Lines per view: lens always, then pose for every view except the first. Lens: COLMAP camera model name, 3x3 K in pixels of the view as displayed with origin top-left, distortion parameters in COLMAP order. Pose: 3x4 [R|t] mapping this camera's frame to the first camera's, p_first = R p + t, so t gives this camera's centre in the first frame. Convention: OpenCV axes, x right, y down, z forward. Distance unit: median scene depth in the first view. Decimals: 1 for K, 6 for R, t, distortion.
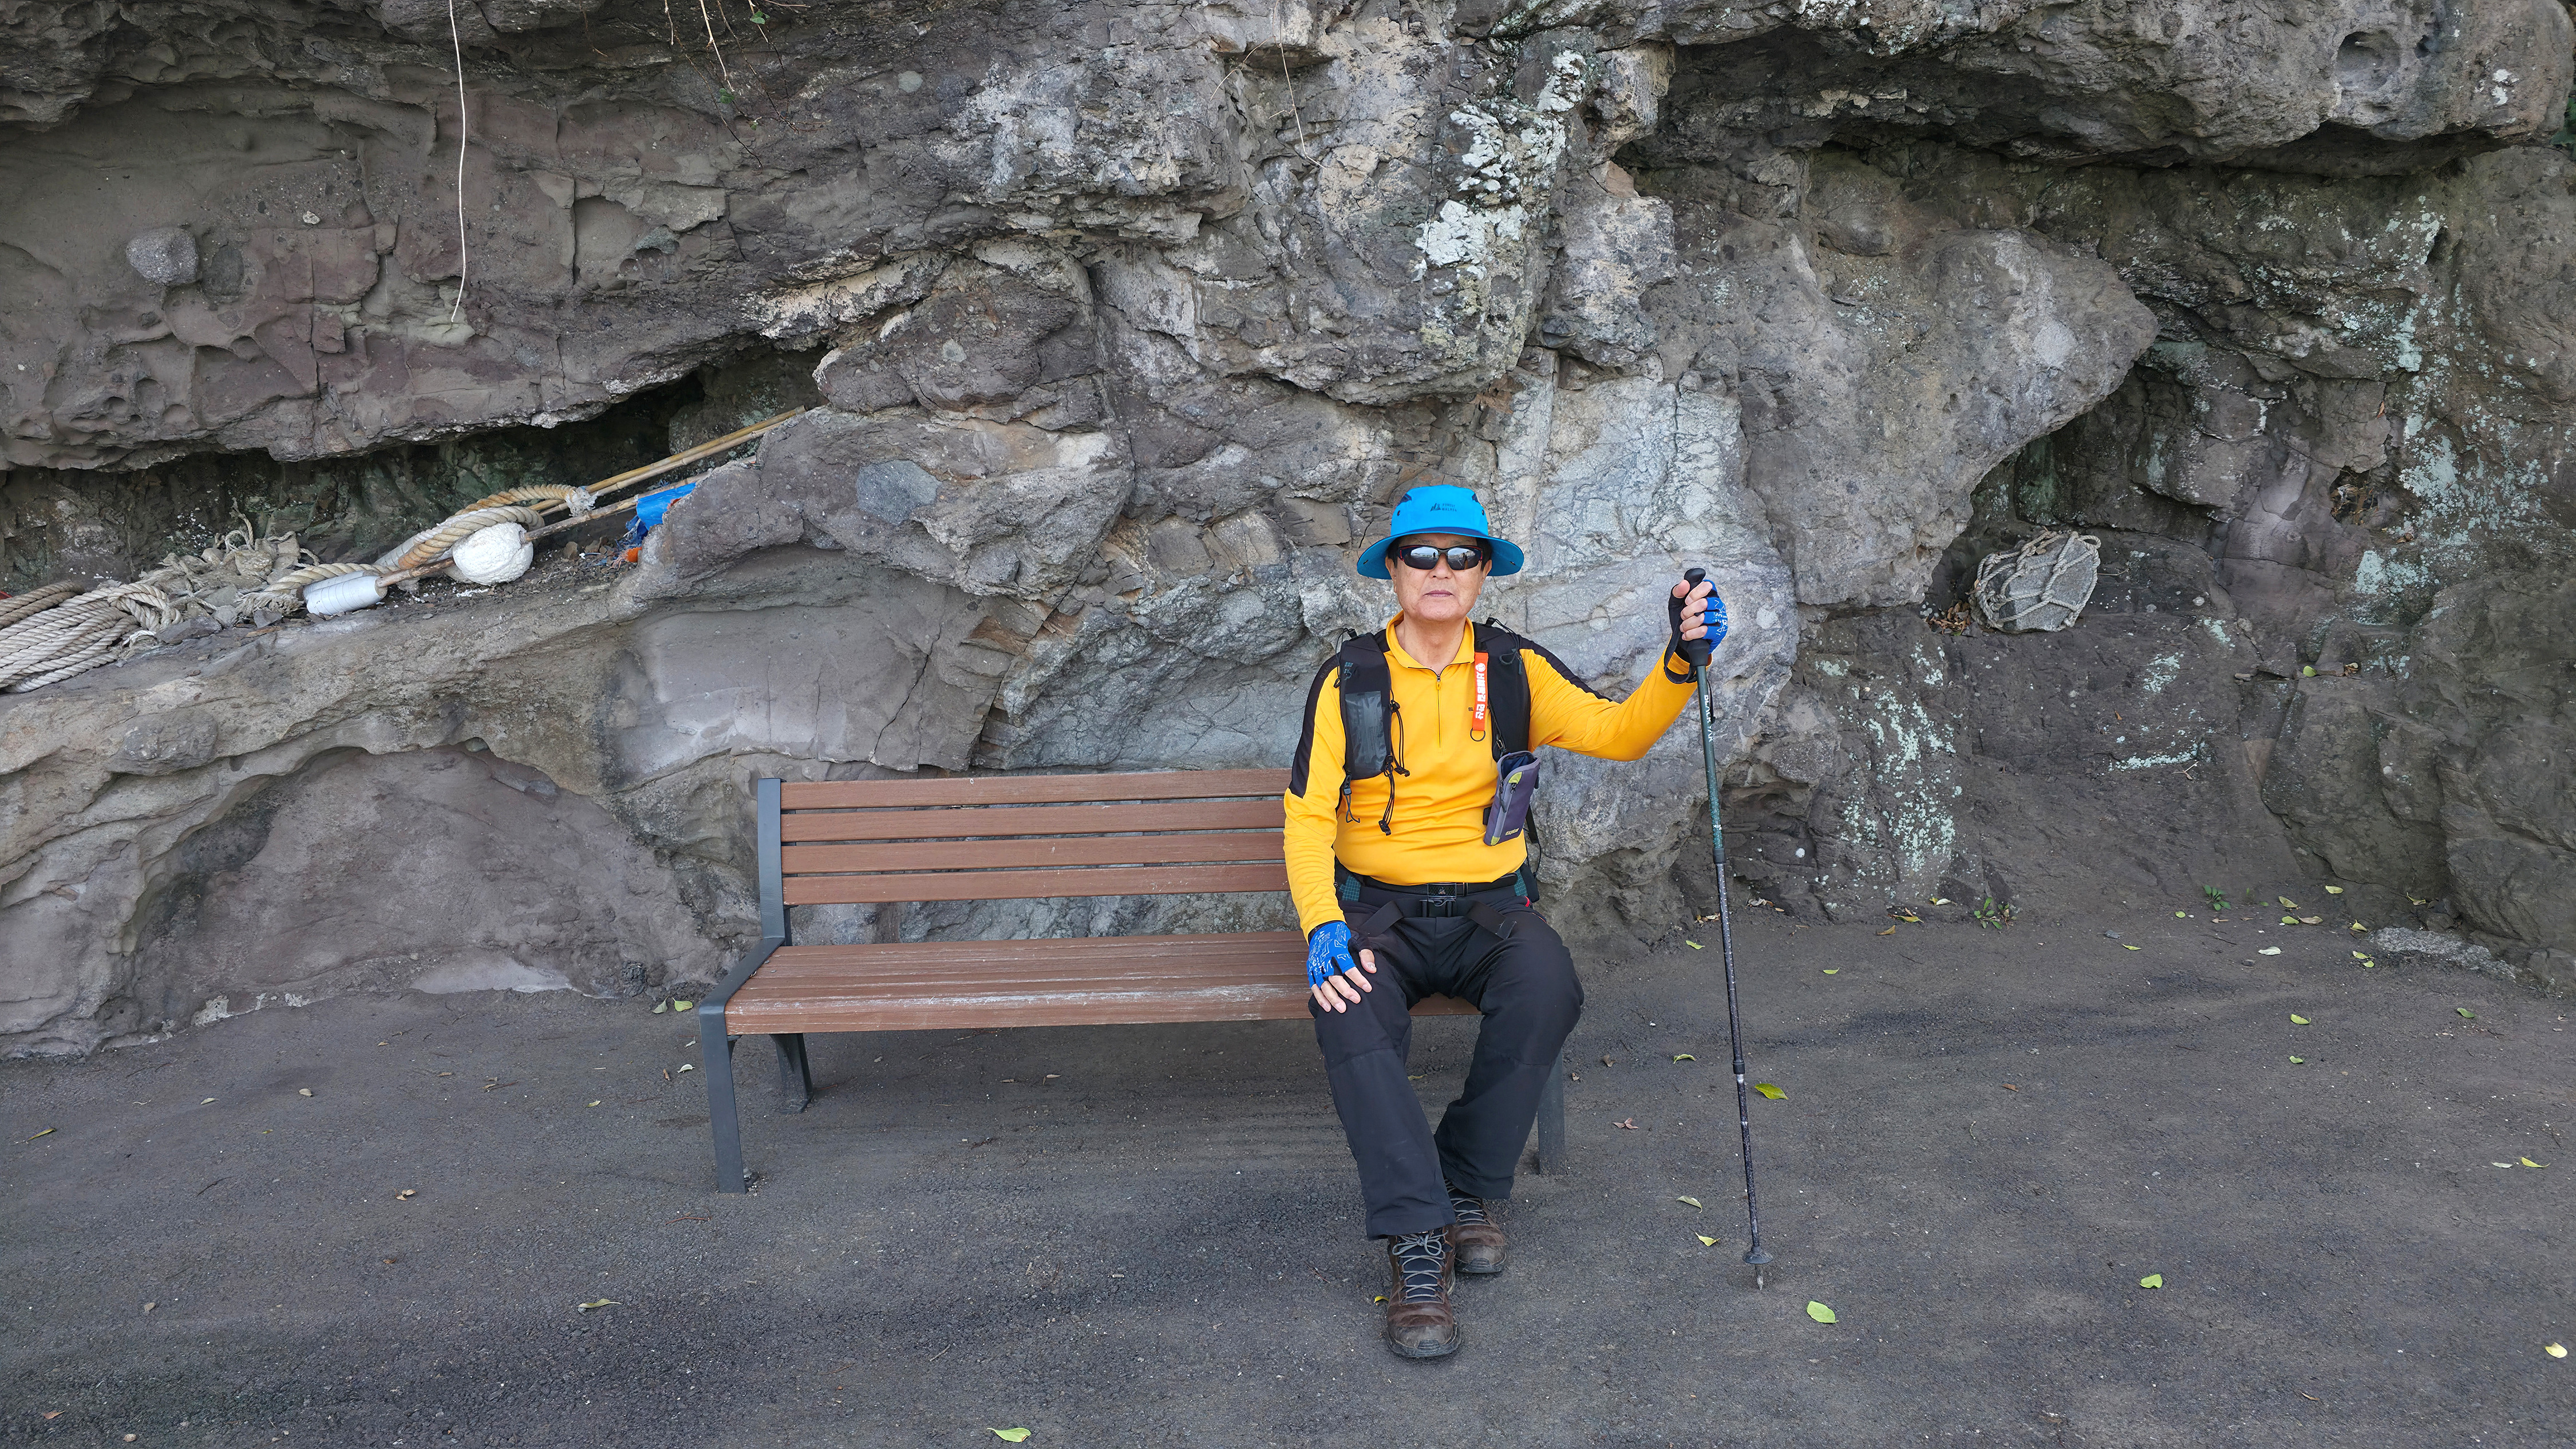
lens RADIAL K [[1684.1, 0, 1269.5], [0, 1684.1, 727.2], [0, 0, 1]] dist [0.059410, -0.050988]
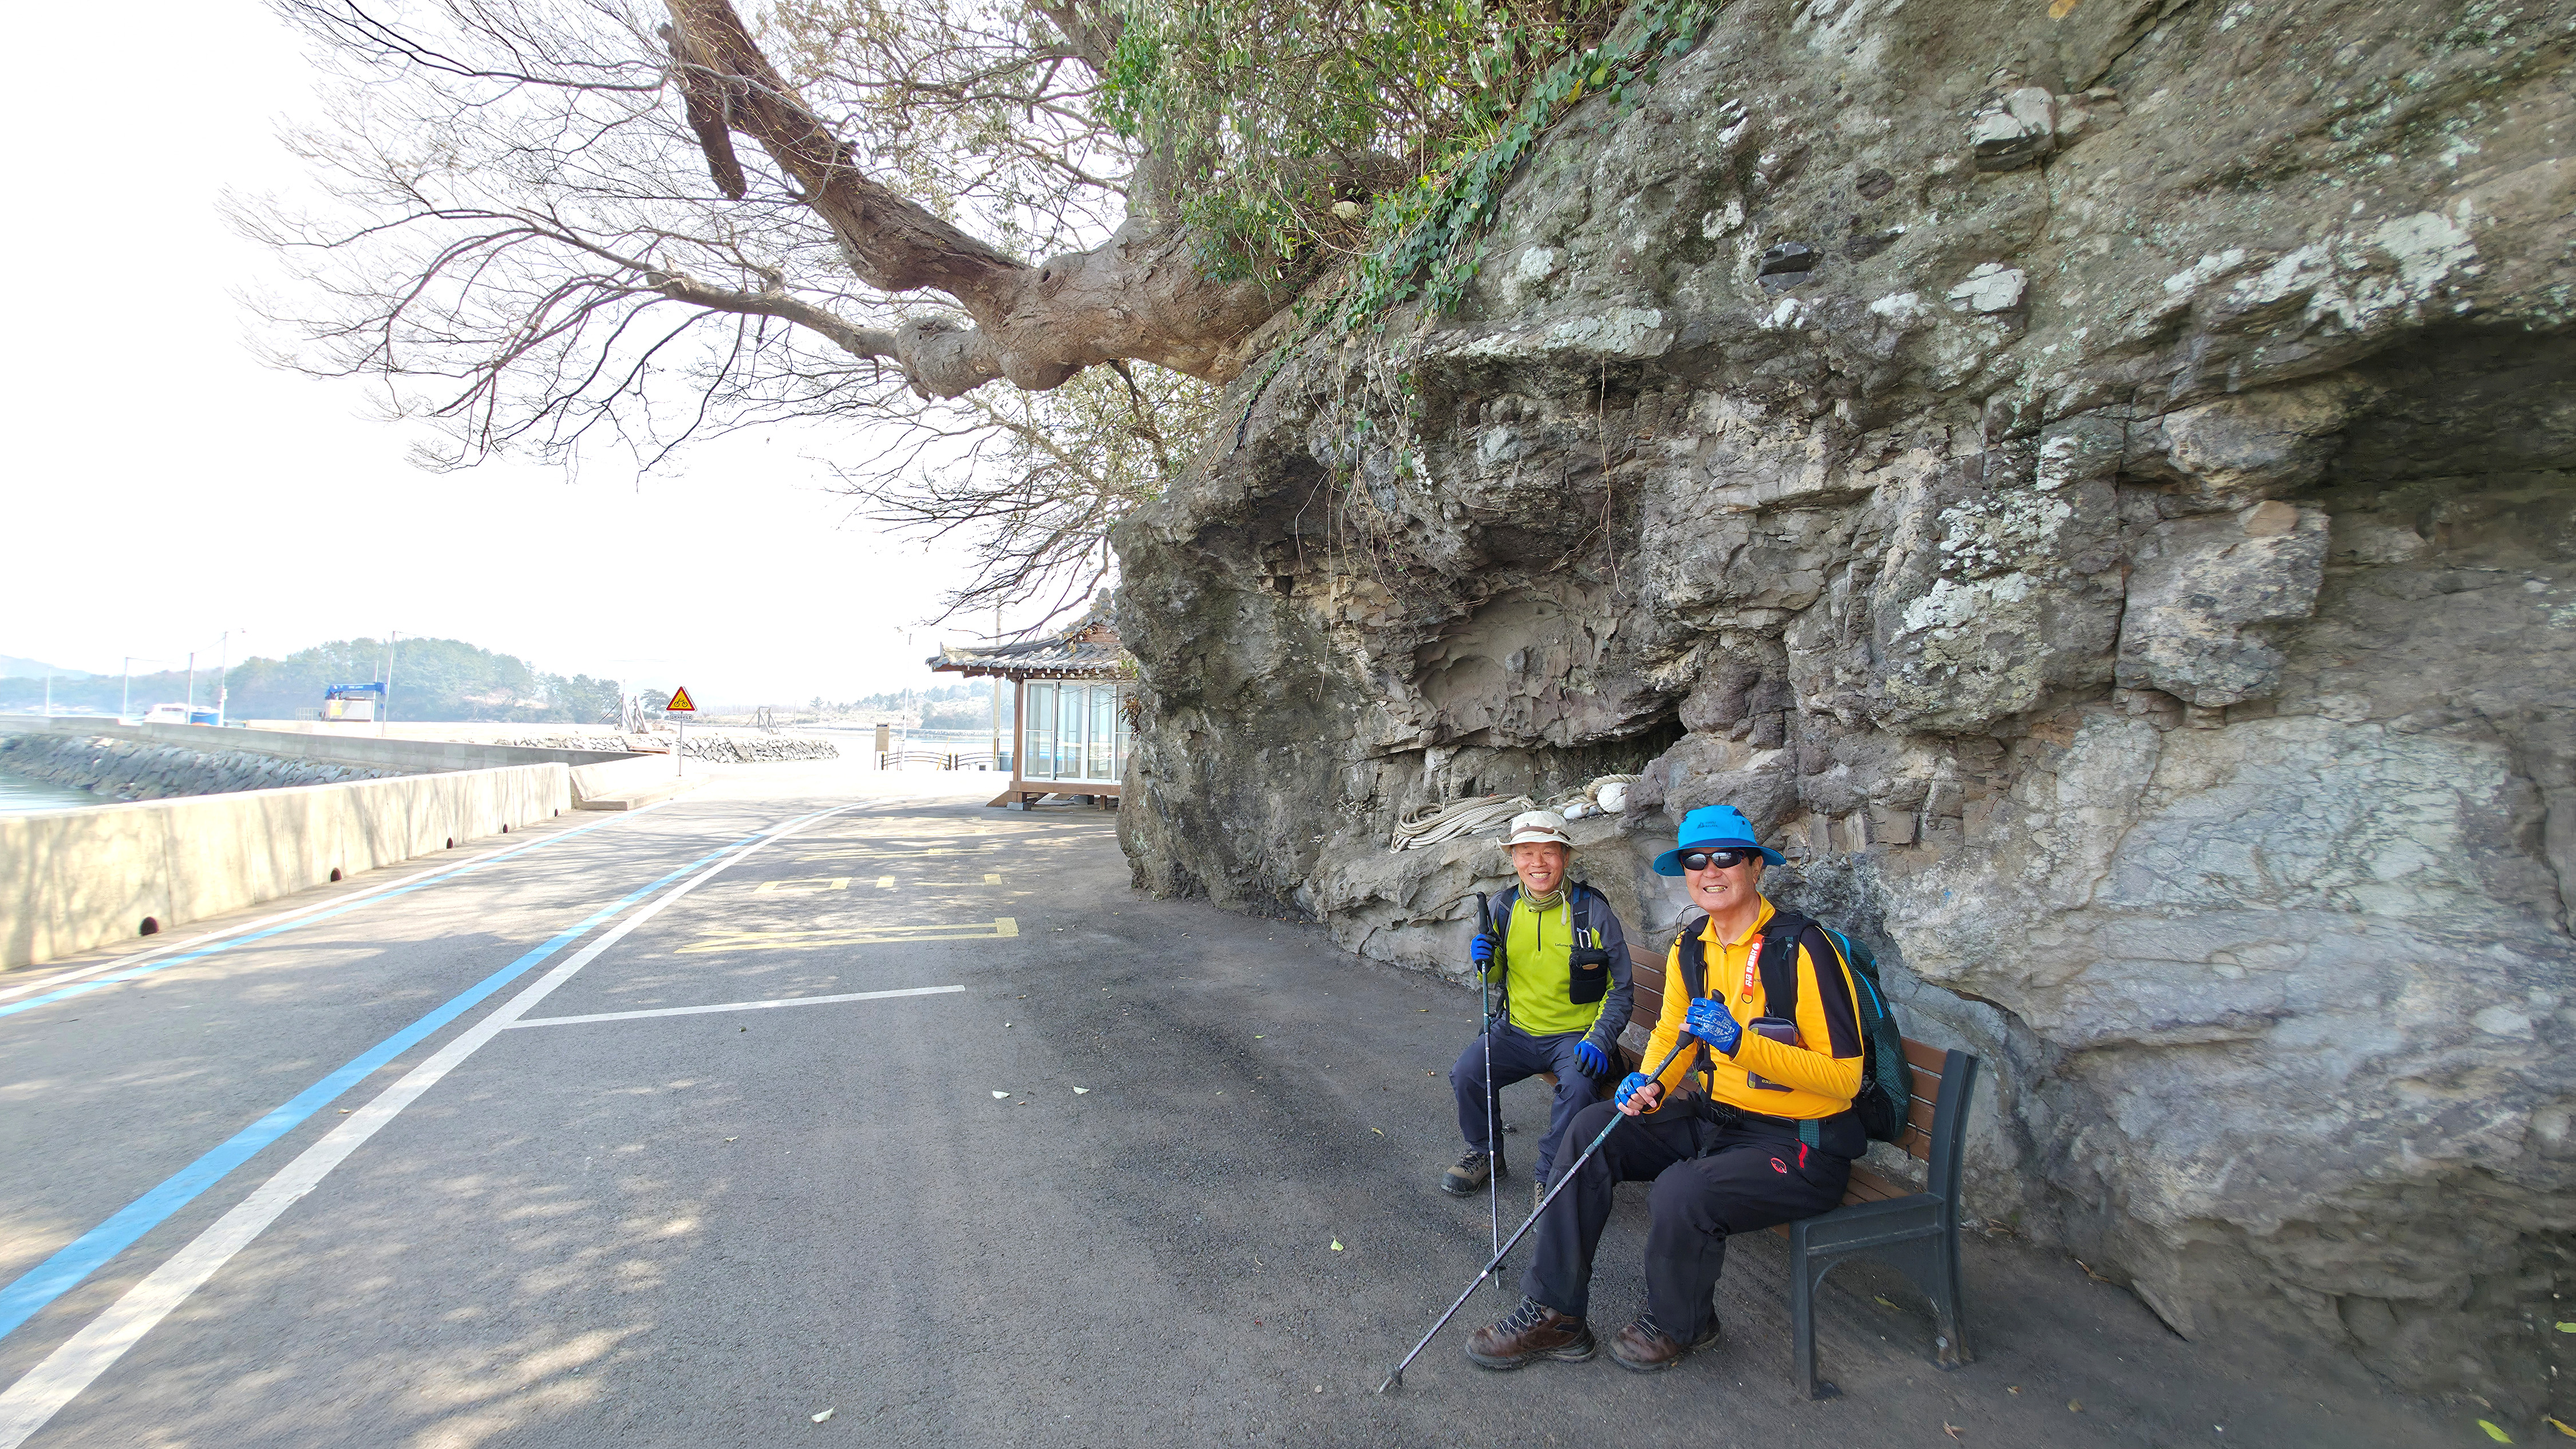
lens RADIAL K [[1037.0, 0, 1291.2], [0, 1037.0, 719.7], [0, 0, 1]] dist [0.015604, 0.000274]
pose [[0.266427, 0.016011, -0.963722, 0.664793], [-0.175980, 0.983864, -0.032305, -0.094587], [0.947654, 0.178203, 0.264946, 0.342349]]
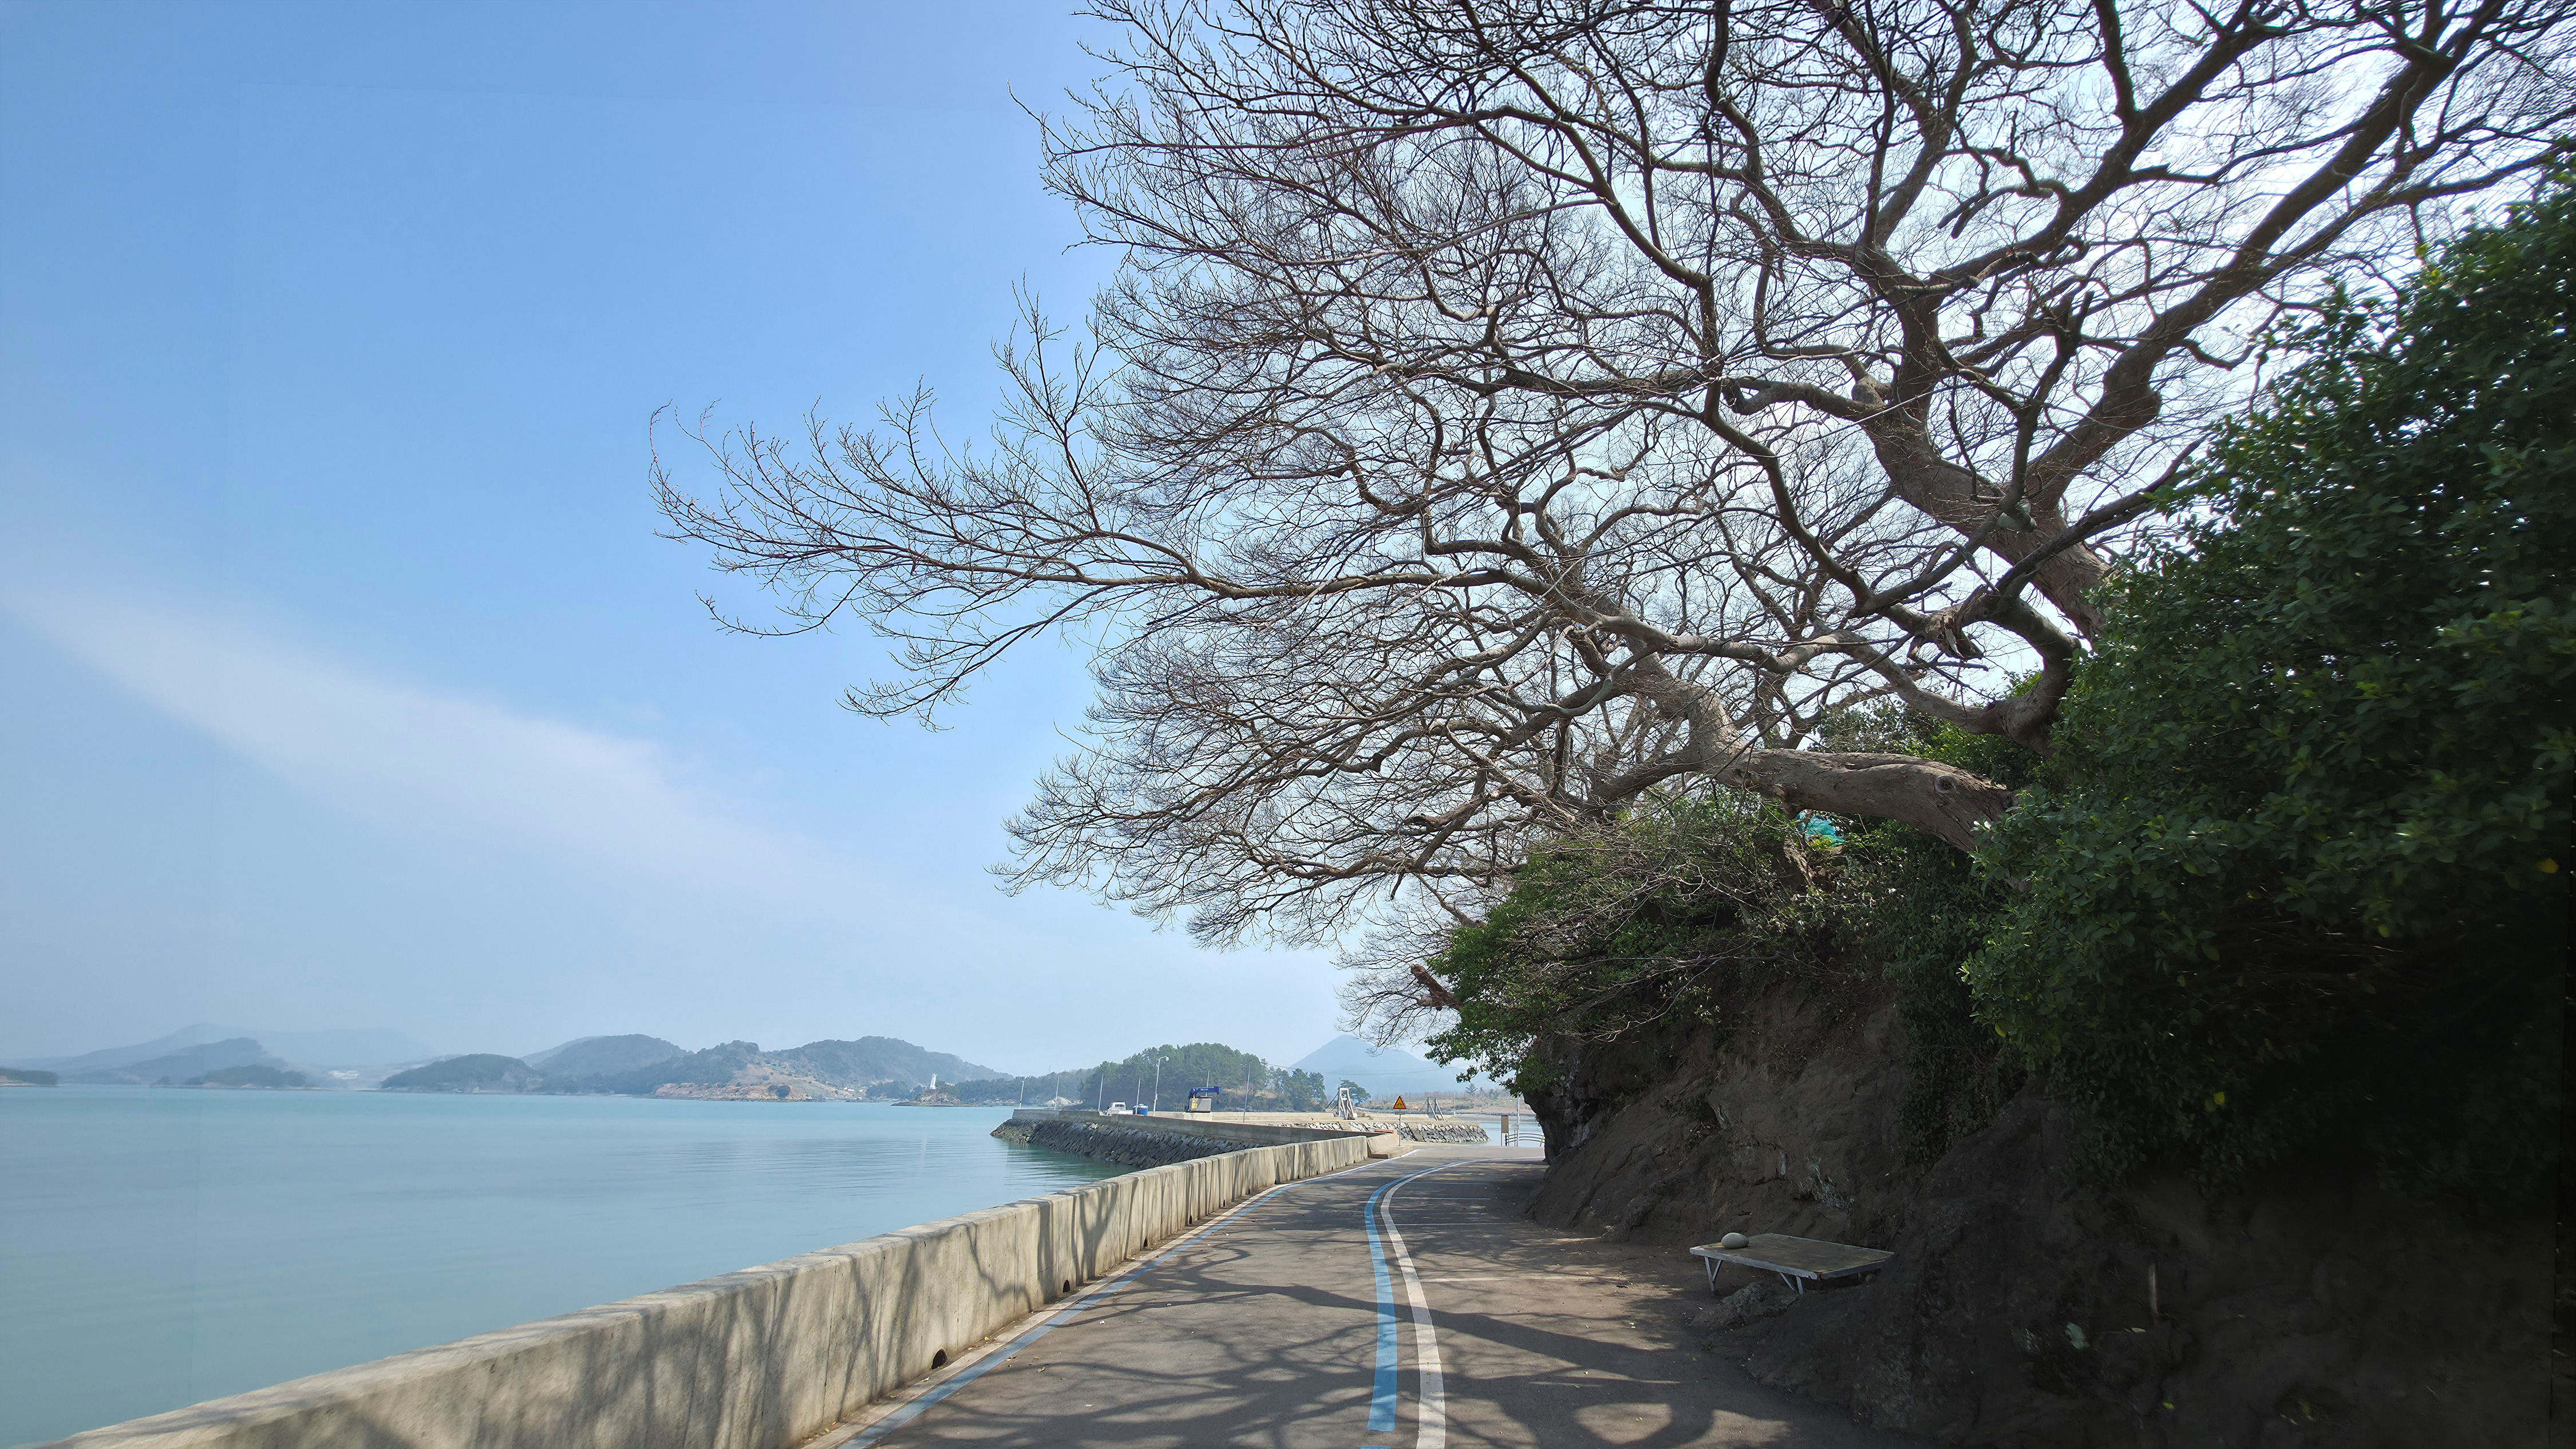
lens RADIAL K [[1037.0, 0, 1287.8], [0, 1037.0, 724.7], [0, 0, 1]] dist [0.015604, 0.000274]
pose [[-0.319384, -0.310064, -0.895463, 1.648139], [-0.157606, 0.949174, -0.272449, -0.155824], [0.934427, 0.054115, -0.352019, 0.509390]]
